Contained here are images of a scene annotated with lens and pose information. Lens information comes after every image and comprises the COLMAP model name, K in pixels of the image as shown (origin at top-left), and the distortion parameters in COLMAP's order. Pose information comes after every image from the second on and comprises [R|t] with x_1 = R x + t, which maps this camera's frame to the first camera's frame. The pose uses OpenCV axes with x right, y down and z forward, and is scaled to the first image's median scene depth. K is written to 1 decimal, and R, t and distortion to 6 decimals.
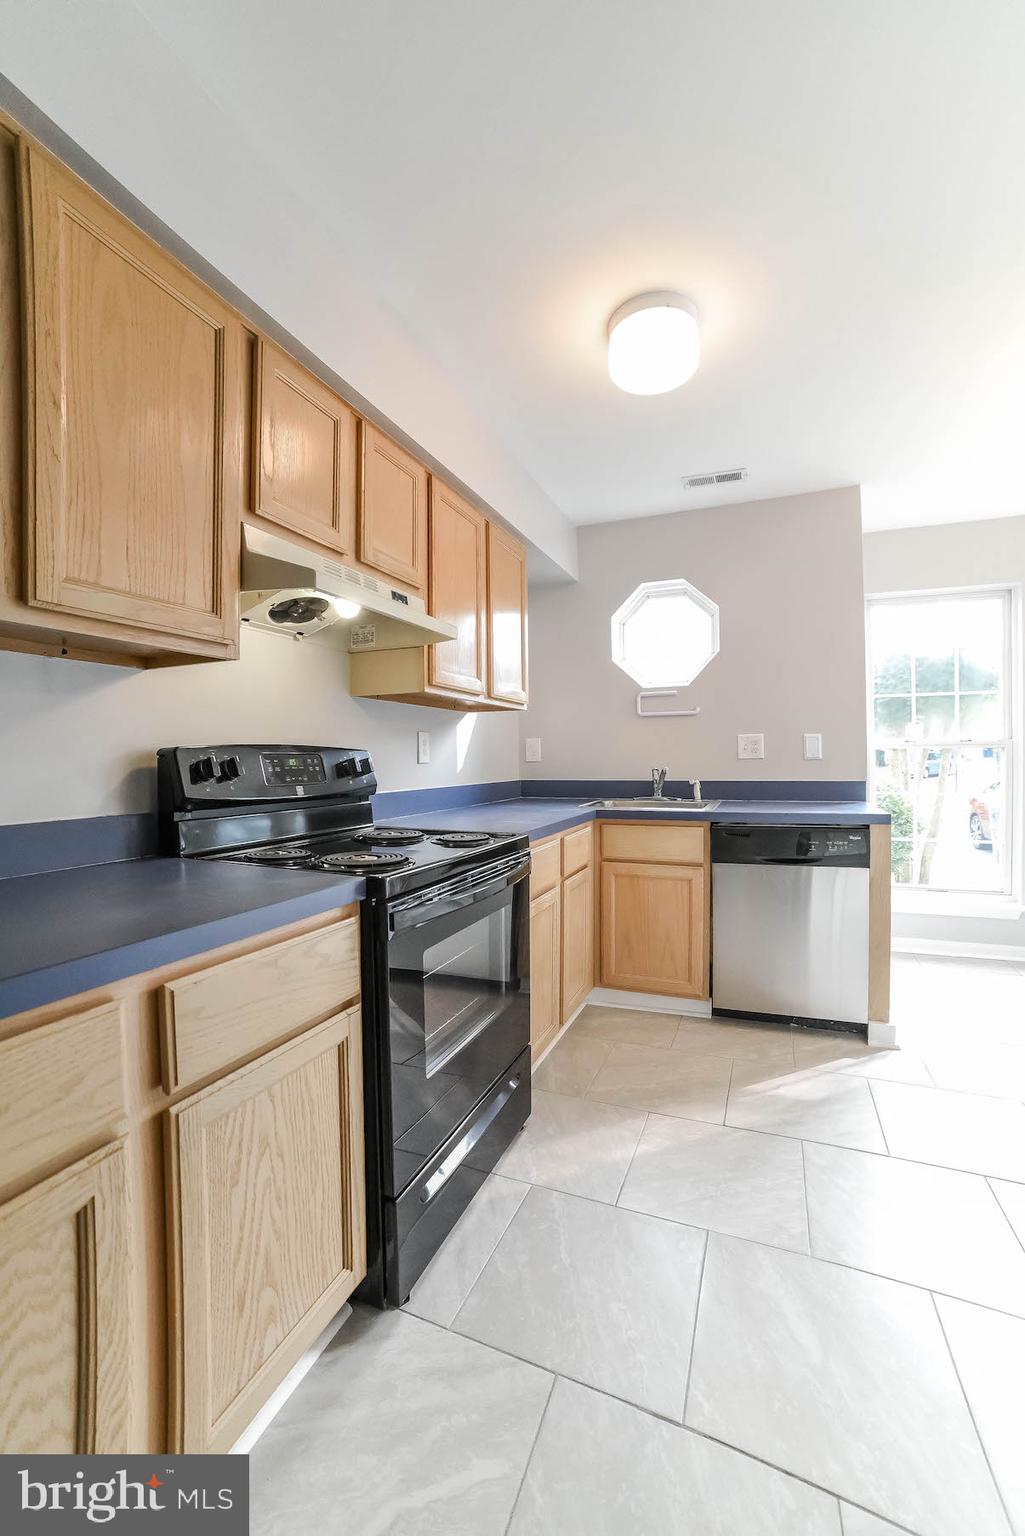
lens RADIAL K [[616.7, 0, 514.0], [0, 616.7, 772.3], [0, 0, 1]] dist [-0.020554, 0.004684]
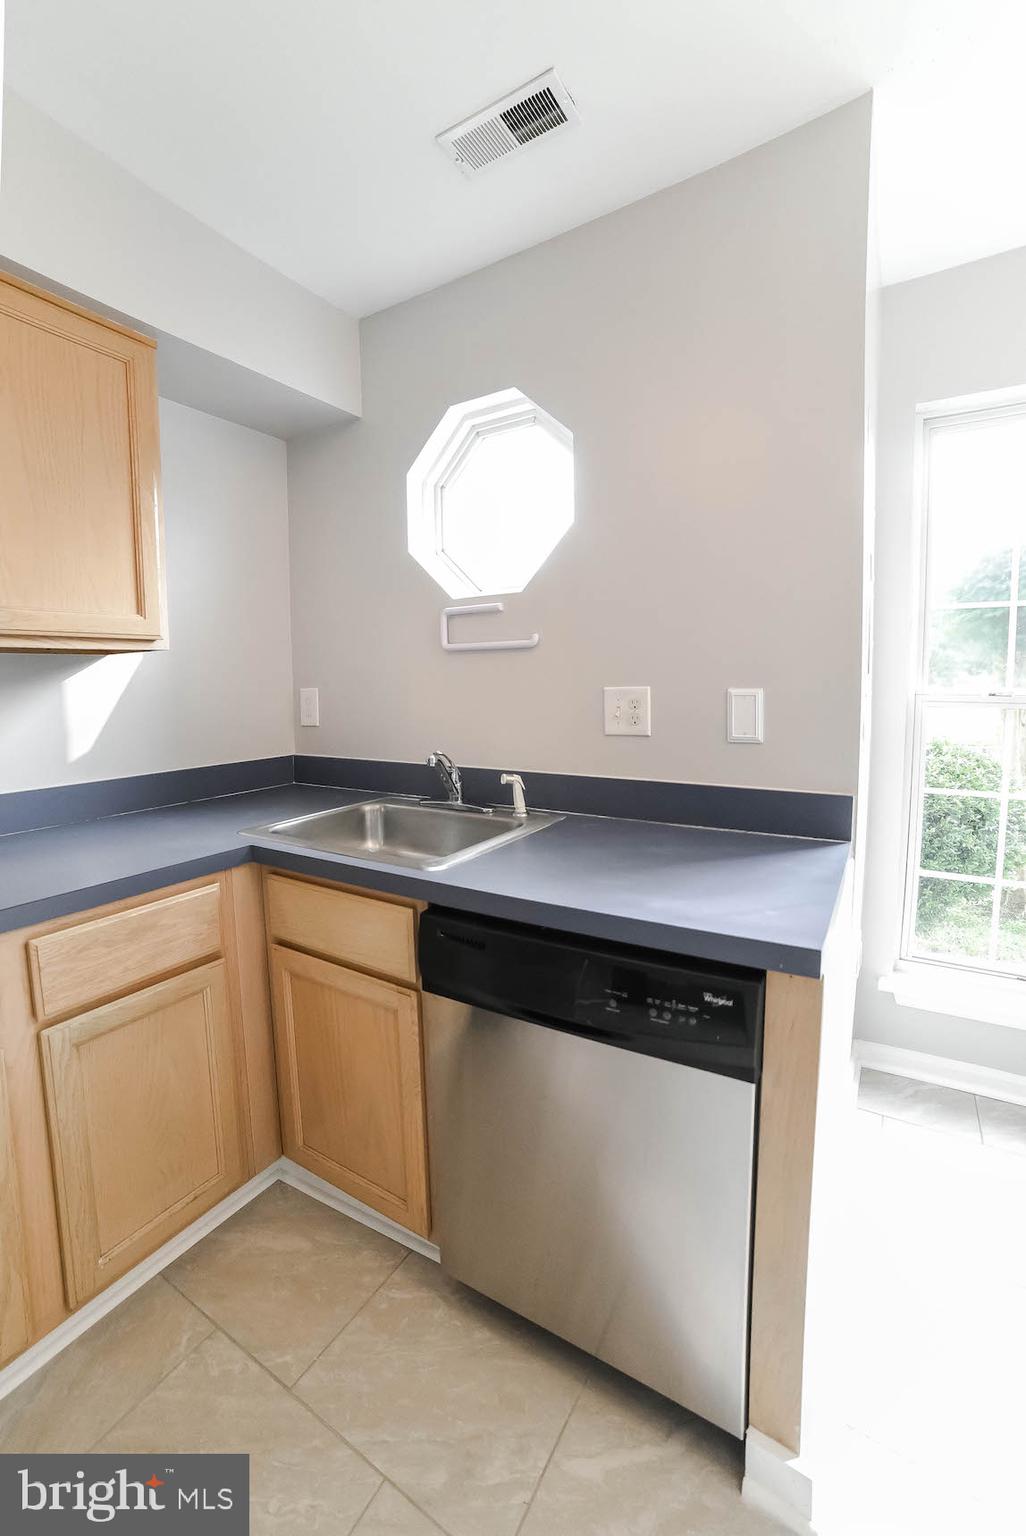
lens RADIAL K [[616.7, 0, 502.7], [0, 616.7, 735.5], [0, 0, 1]] dist [-0.020554, 0.004684]
pose [[0.984840, 0.018570, -0.172471, 0.367022], [-0.005489, 0.997092, 0.076015, -0.059068], [0.173381, -0.073916, 0.982077, 0.469863]]
